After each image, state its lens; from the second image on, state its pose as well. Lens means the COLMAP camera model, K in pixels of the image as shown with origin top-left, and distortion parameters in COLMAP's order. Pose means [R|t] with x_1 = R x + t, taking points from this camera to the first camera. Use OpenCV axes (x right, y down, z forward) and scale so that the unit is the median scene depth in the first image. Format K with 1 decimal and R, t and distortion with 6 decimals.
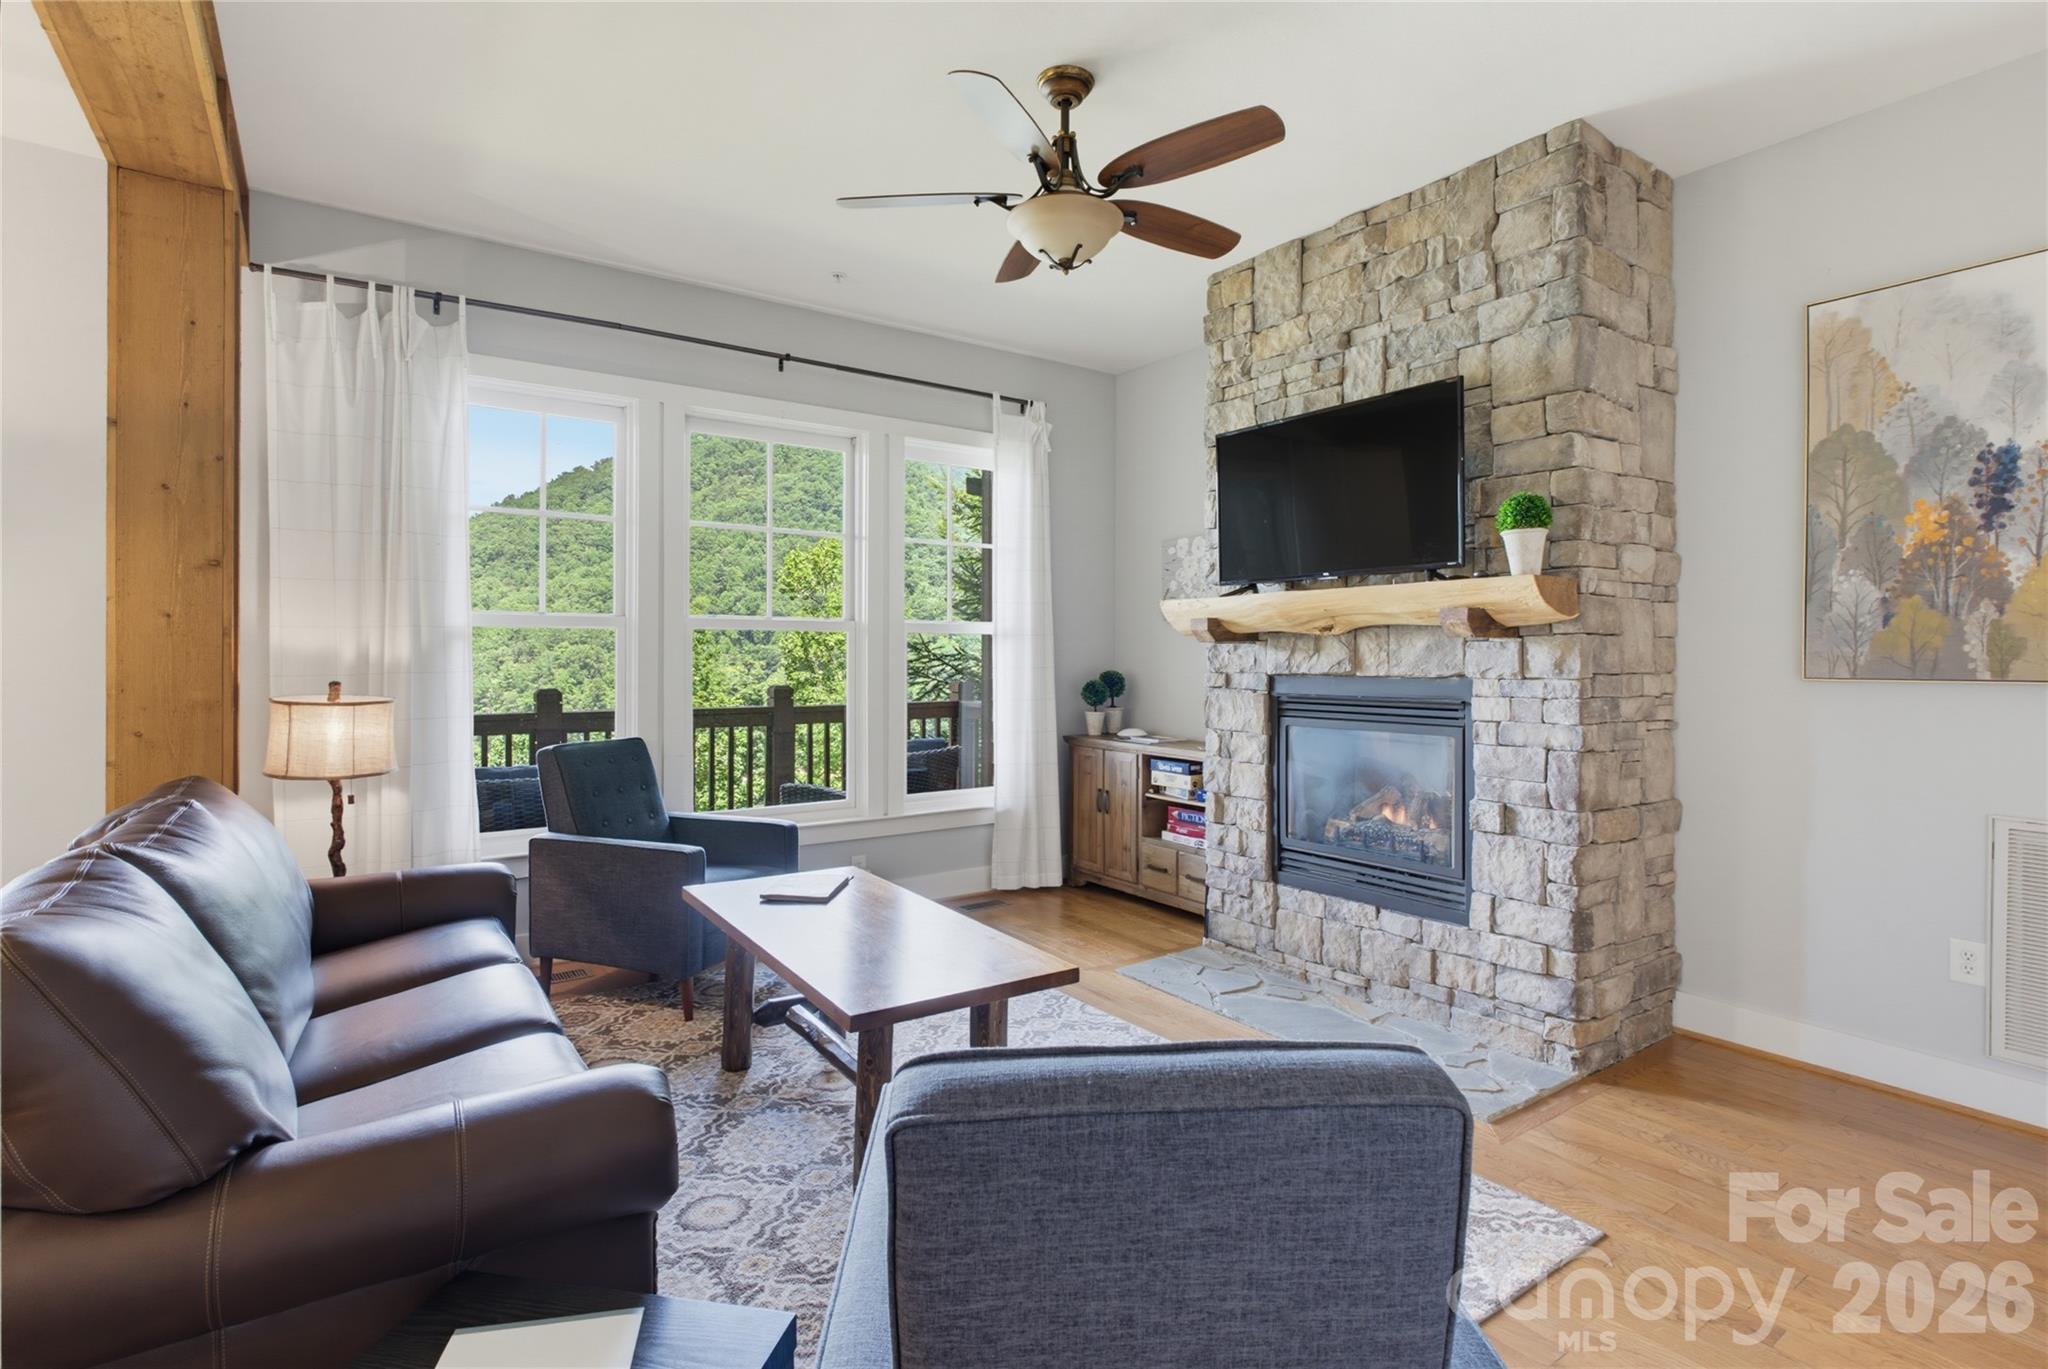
lens RADIAL K [[972.5, 0, 1030.6], [0, 972.5, 667.4], [0, 0, 1]] dist [-0.008803, 0.003609]
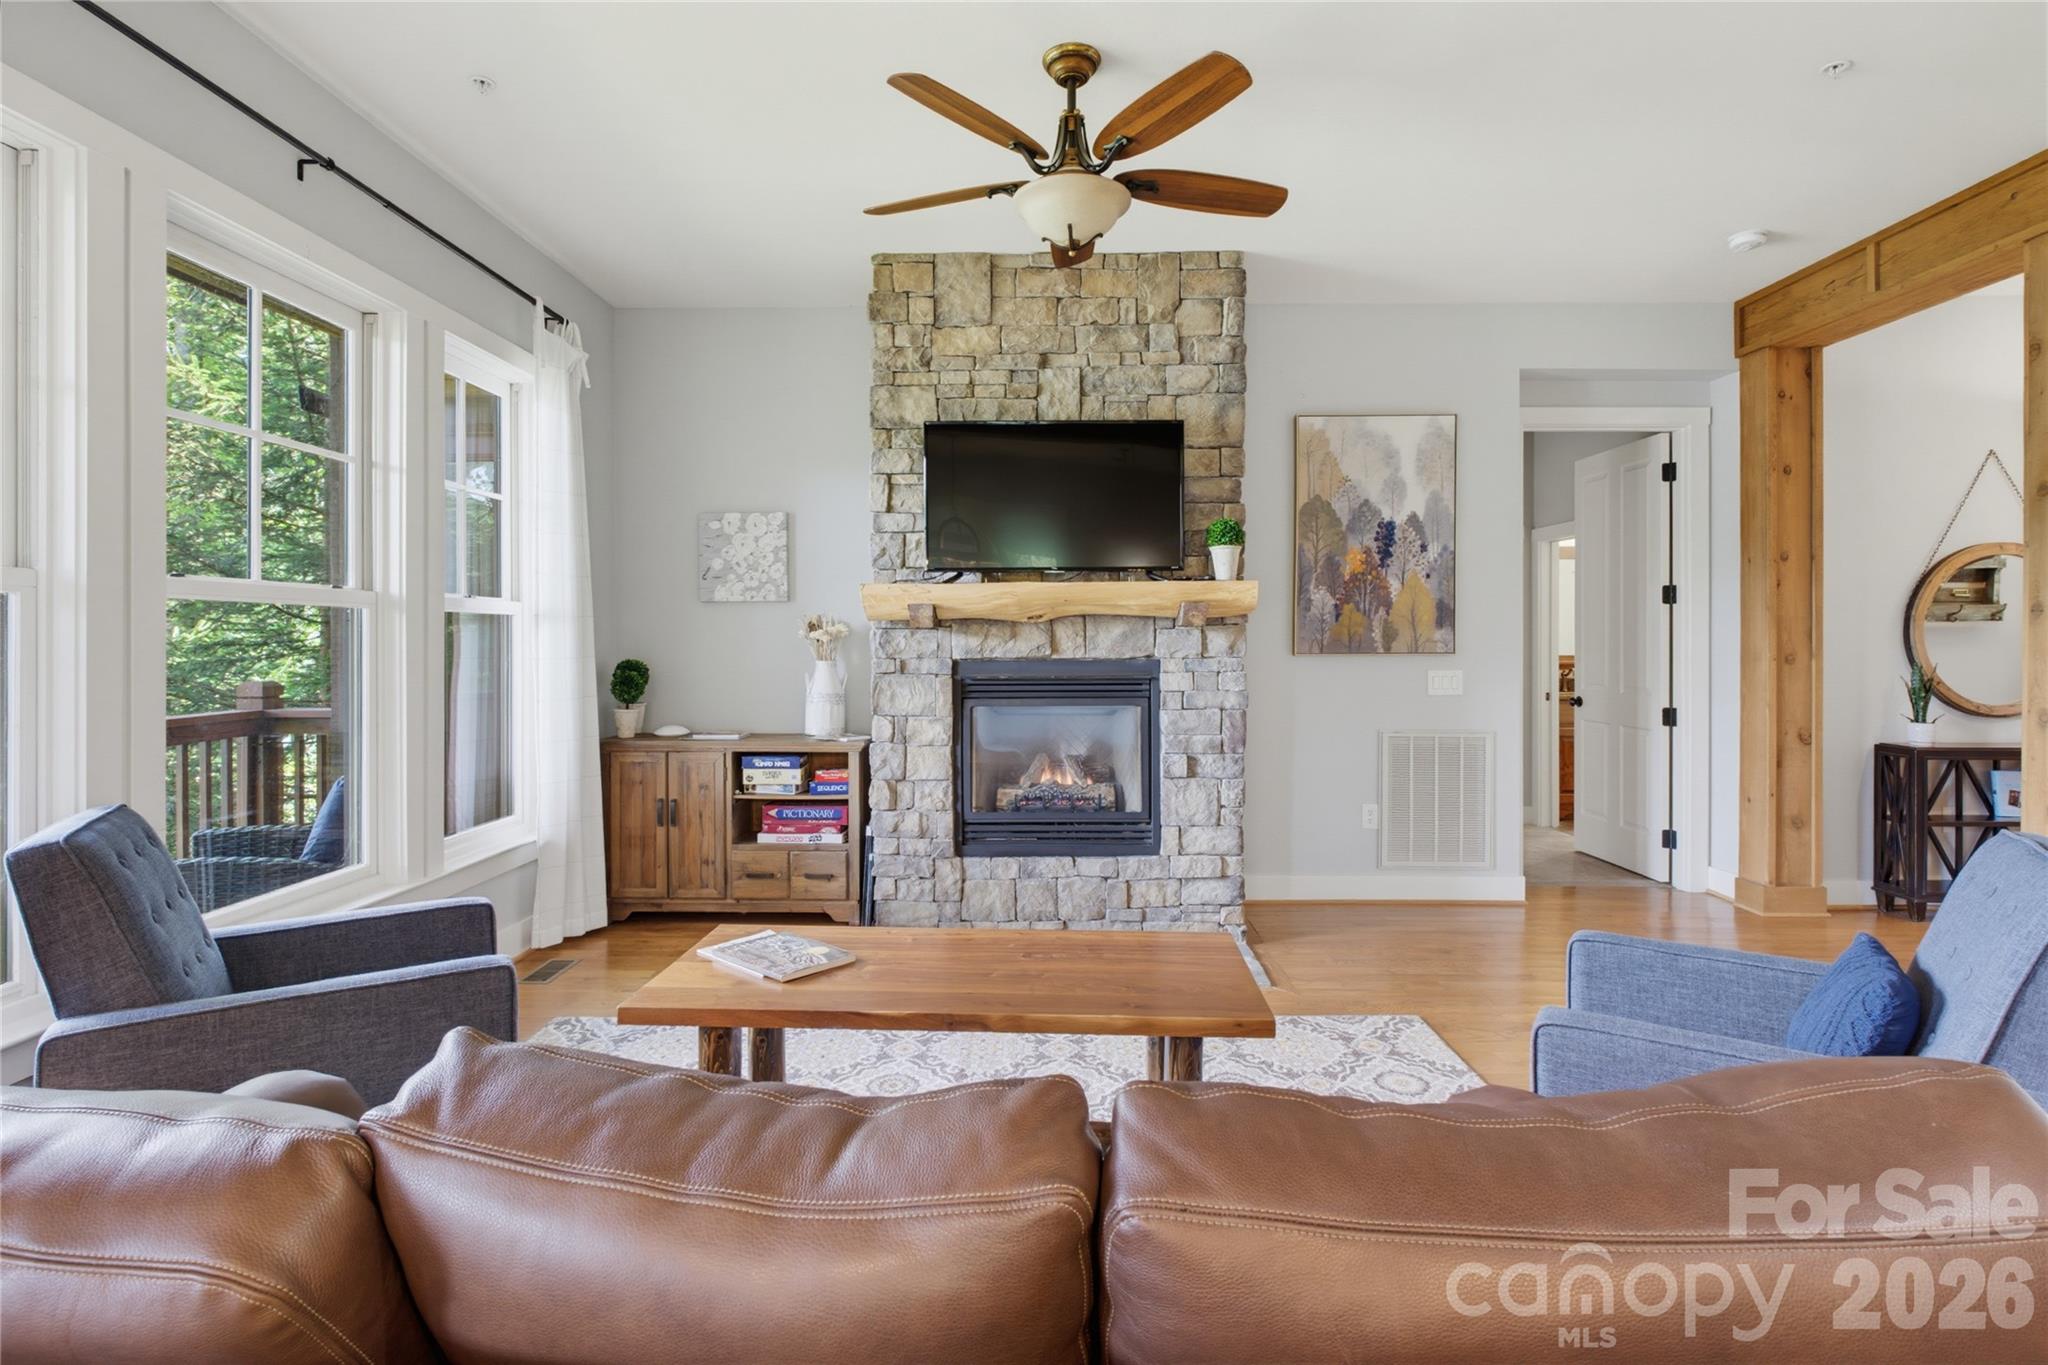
lens RADIAL K [[972.5, 0, 1033.2], [0, 972.5, 652.2], [0, 0, 1]] dist [-0.008803, 0.003609]
pose [[0.600777, -0.014192, 0.799290, -0.598561], [0.013208, 0.999882, 0.007826, -0.007866], [-0.799307, 0.005855, 0.600894, 0.337308]]
